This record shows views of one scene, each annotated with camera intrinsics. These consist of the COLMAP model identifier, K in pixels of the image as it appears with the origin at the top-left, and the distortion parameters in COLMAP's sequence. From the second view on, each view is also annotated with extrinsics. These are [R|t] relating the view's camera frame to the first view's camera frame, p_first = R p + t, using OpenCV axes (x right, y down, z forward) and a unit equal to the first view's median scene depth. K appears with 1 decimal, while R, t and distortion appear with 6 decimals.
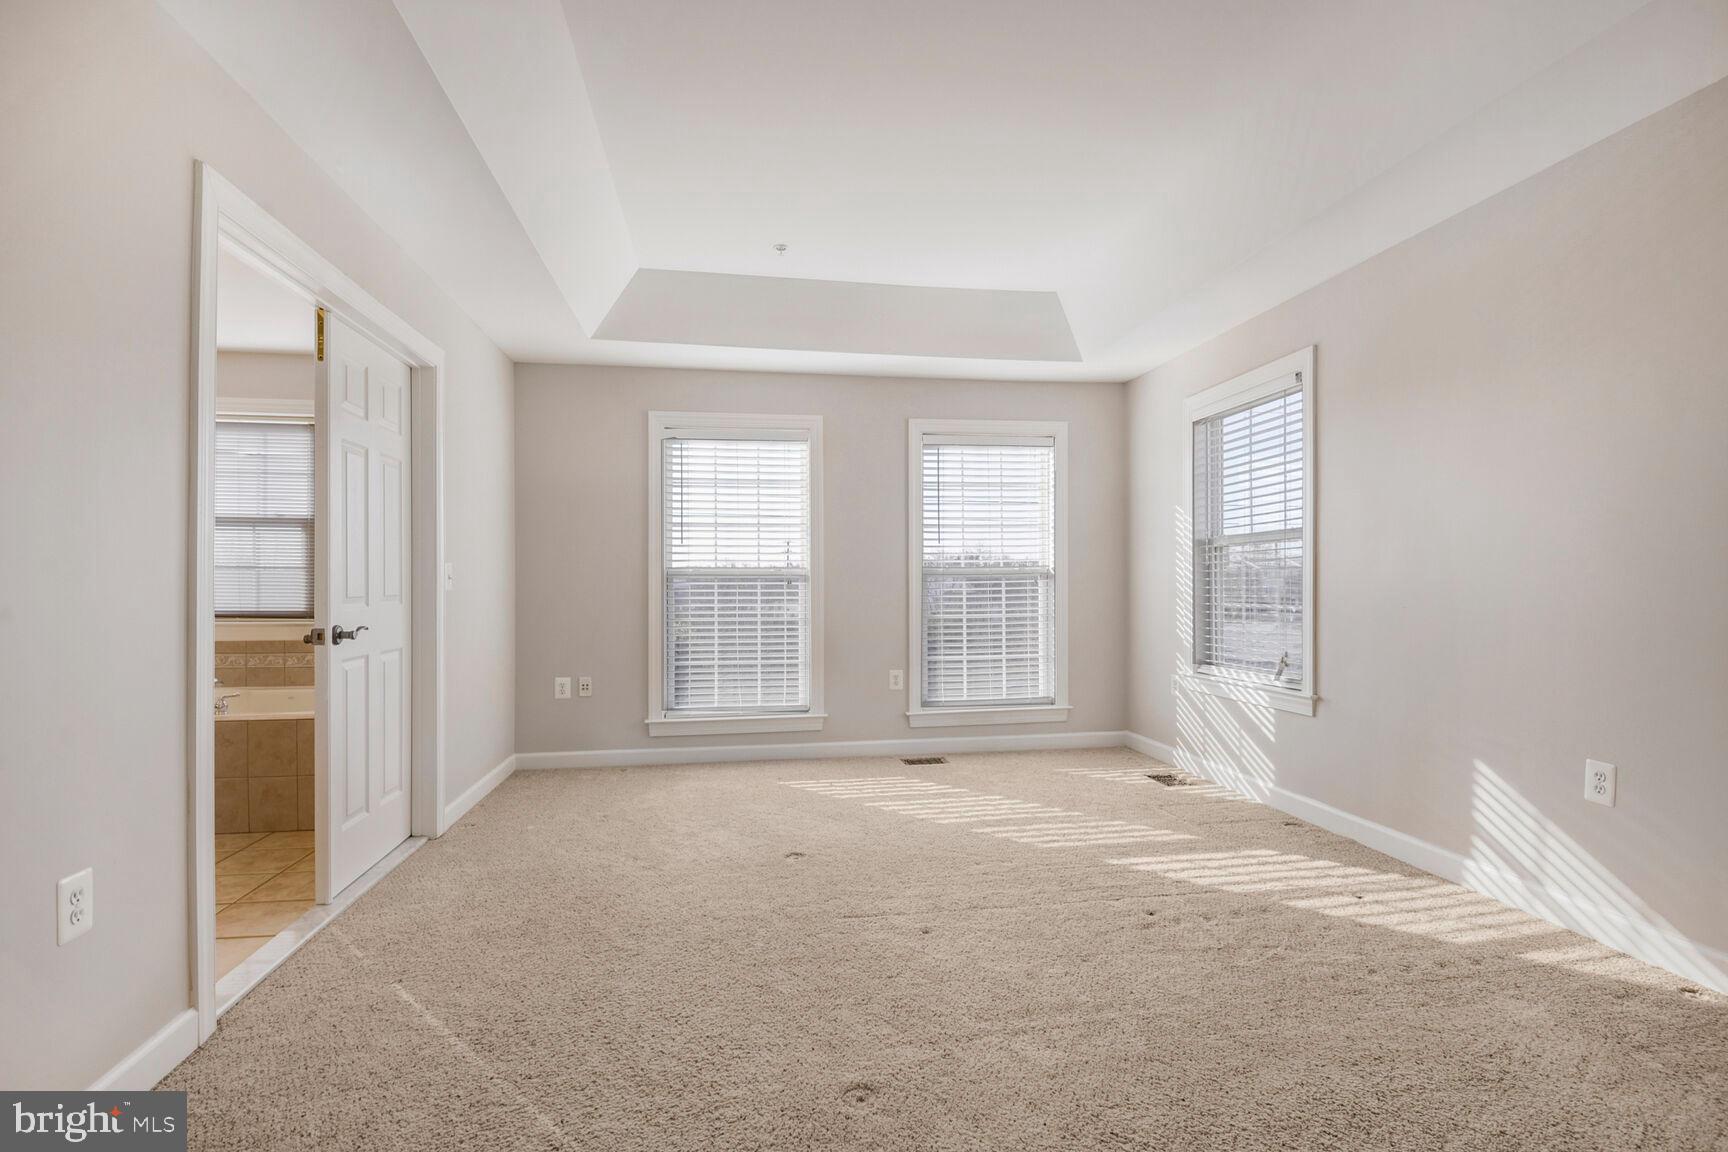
lens RADIAL K [[835.4, 0, 856.7], [0, 835.4, 578.8], [0, 0, 1]] dist [0.012452, -0.016154]
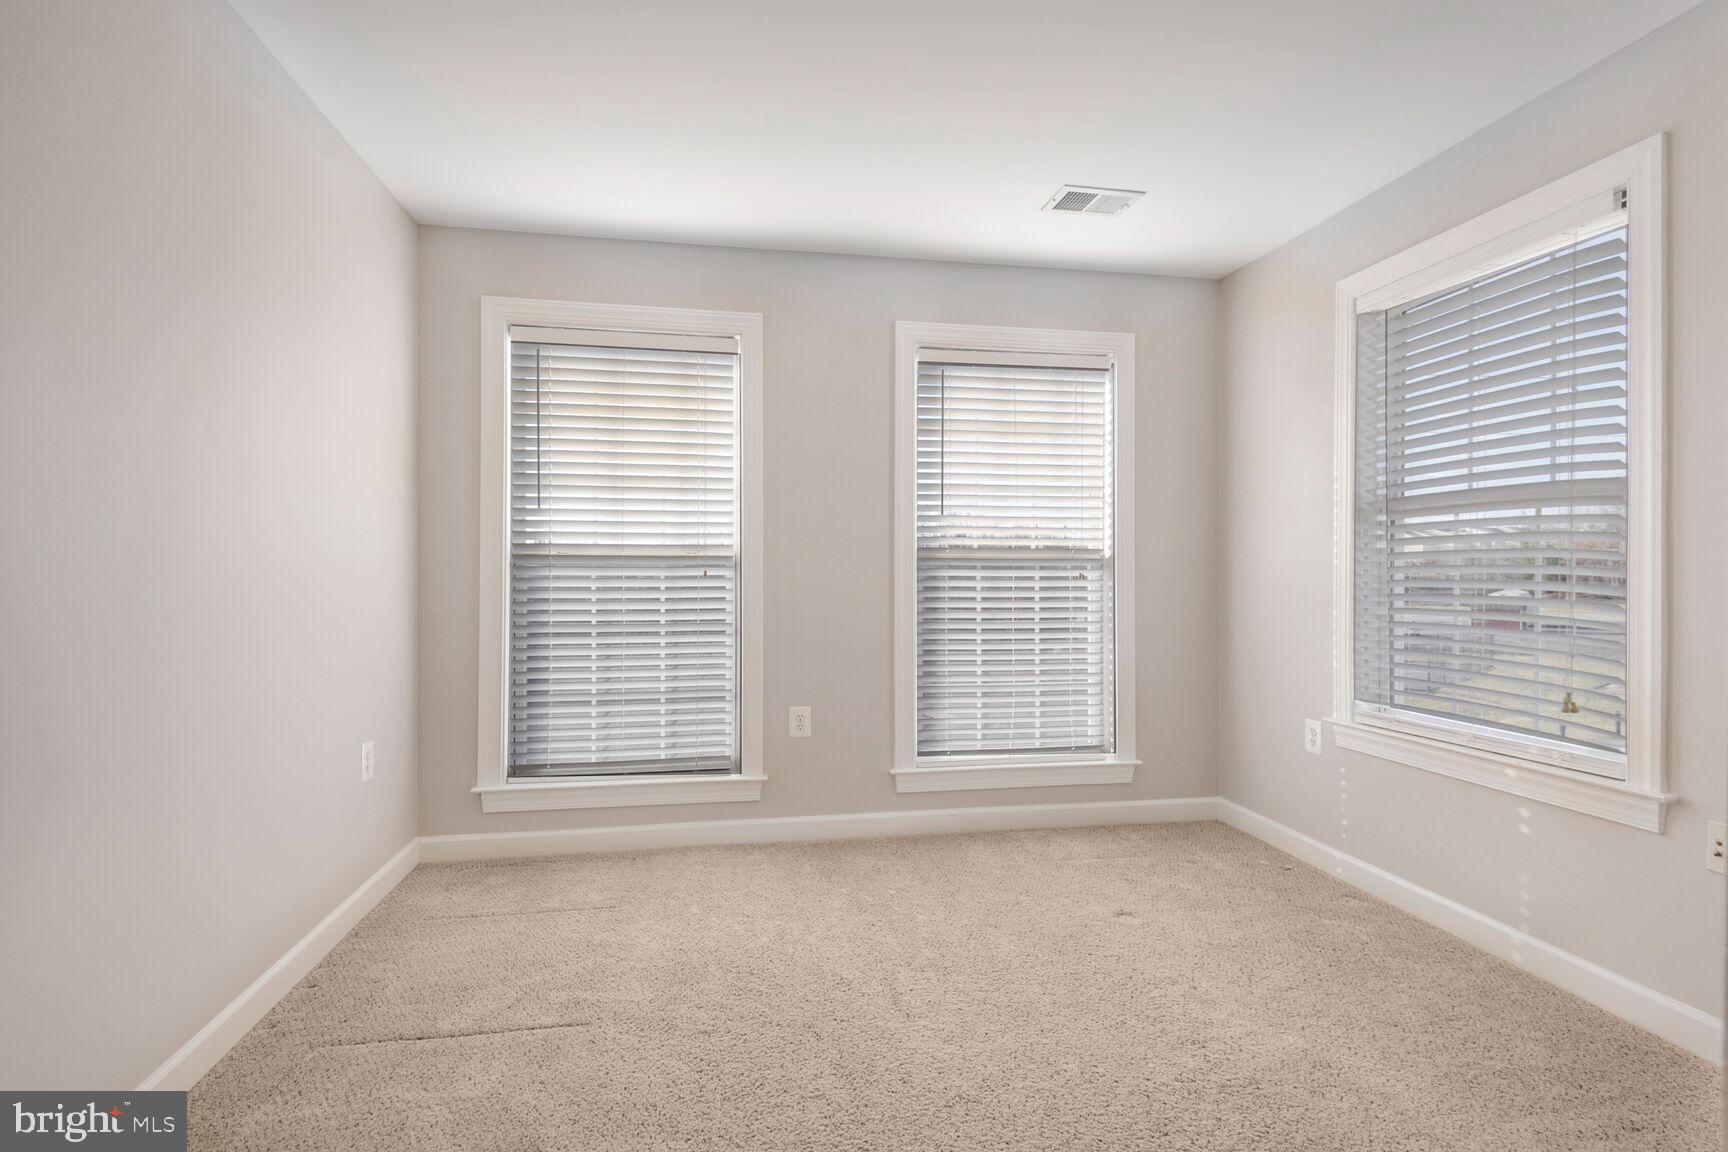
lens RADIAL K [[835.4, 0, 865.8], [0, 835.4, 571.8], [0, 0, 1]] dist [0.012452, -0.016154]
pose [[0.999505, 0.009452, 0.030021, 0.019709], [-0.009567, 0.999947, 0.003711, 0.001524], [-0.029984, -0.003996, 0.999542, 0.354158]]
